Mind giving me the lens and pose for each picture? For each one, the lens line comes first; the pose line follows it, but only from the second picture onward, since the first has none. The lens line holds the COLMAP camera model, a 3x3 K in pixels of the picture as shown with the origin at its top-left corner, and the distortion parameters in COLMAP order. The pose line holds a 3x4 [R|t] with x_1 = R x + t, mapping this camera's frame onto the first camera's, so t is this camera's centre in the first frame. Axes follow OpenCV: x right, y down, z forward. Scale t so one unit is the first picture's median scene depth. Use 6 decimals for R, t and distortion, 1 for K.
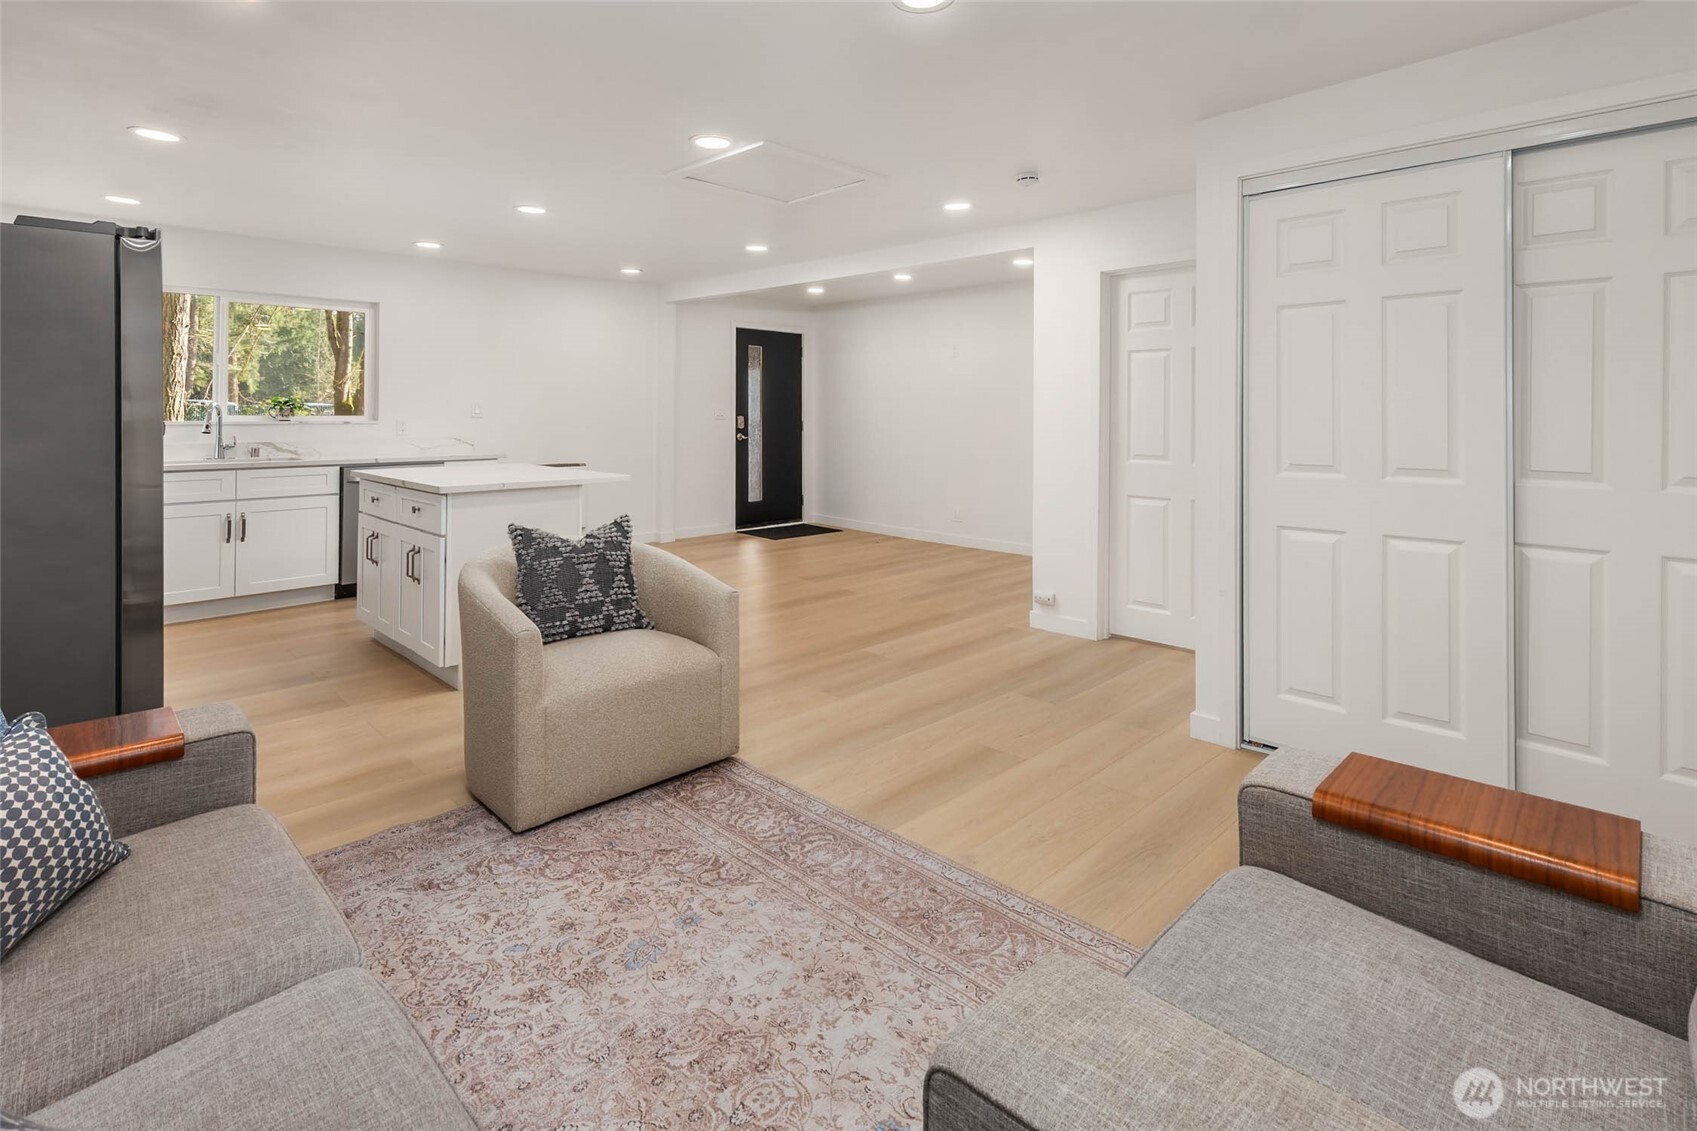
lens RADIAL K [[820.3, 0, 848.5], [0, 820.3, 565.5], [0, 0, 1]] dist [-0.000192, 0.000117]
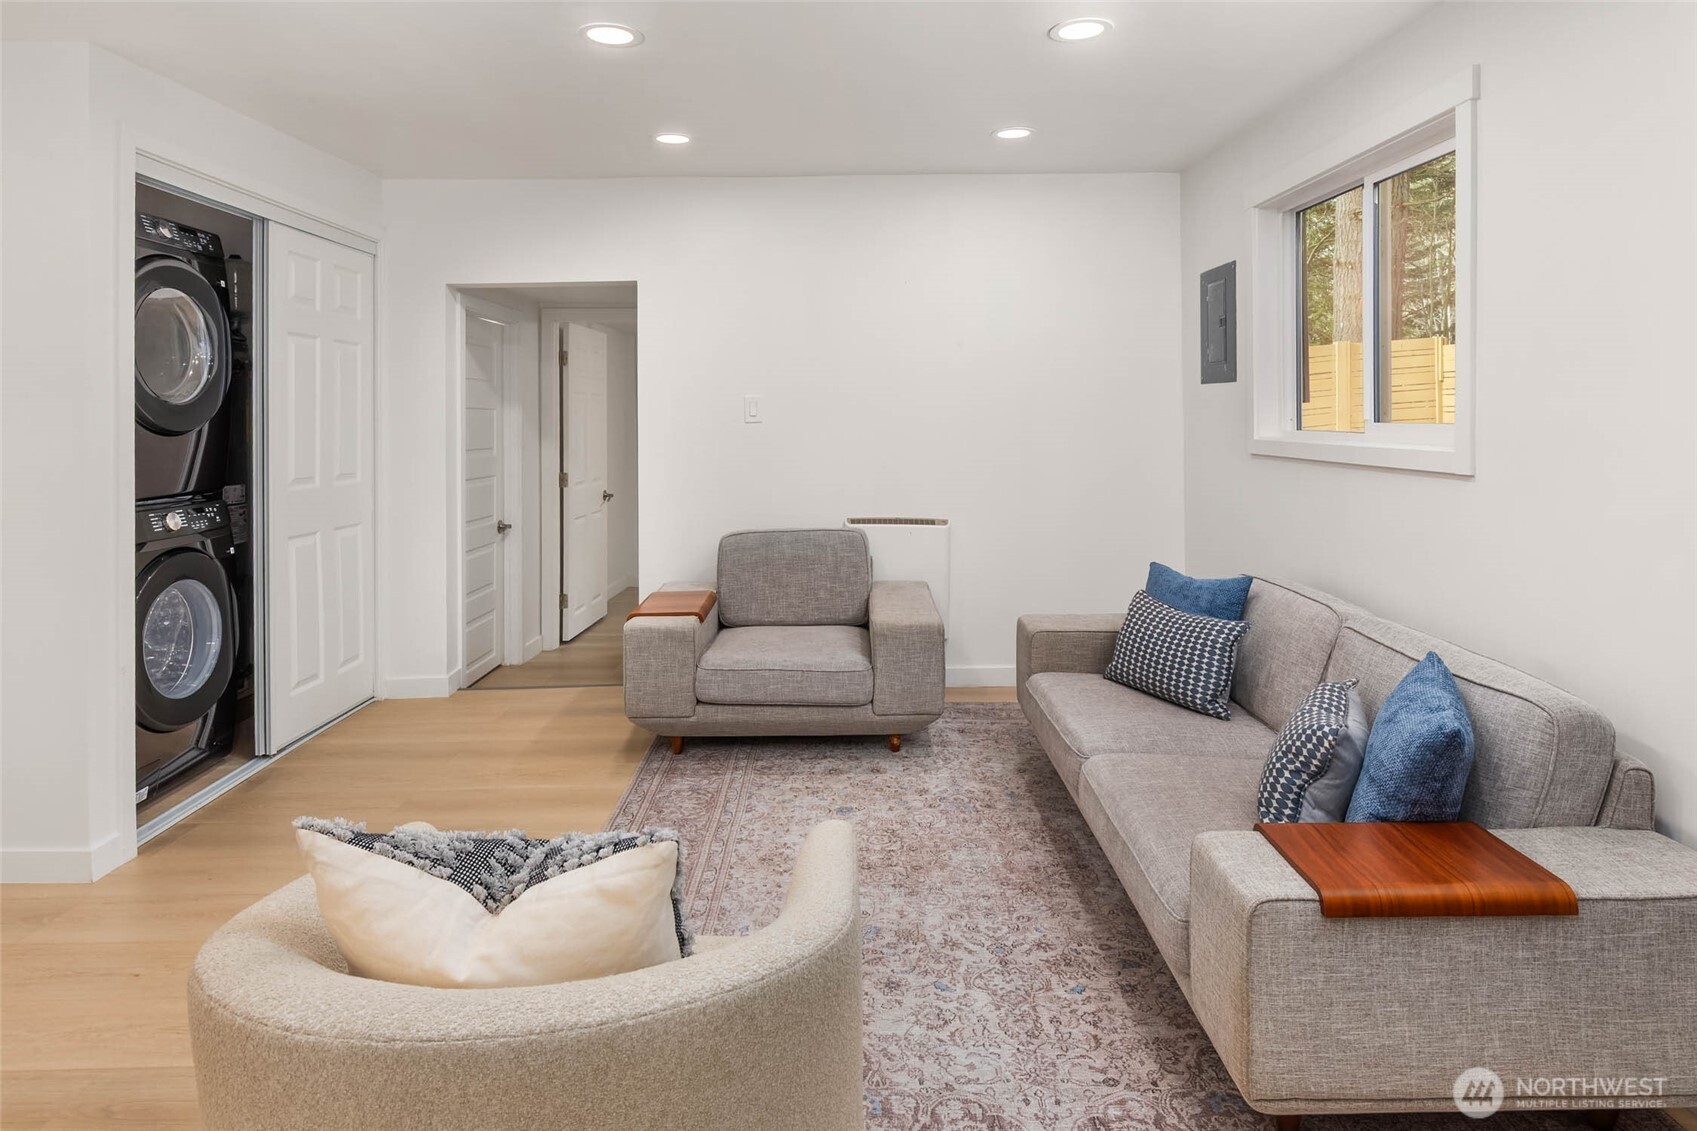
lens RADIAL K [[948.6, 0, 848.5], [0, 948.6, 565.5], [0, 0, 1]] dist [0.000127, 0.000024]
pose [[-0.712291, -0.109218, 0.693335, -1.120983], [0.134946, 0.948080, 0.287983, -0.397719], [-0.688790, 0.298691, -0.660570, 1.769139]]
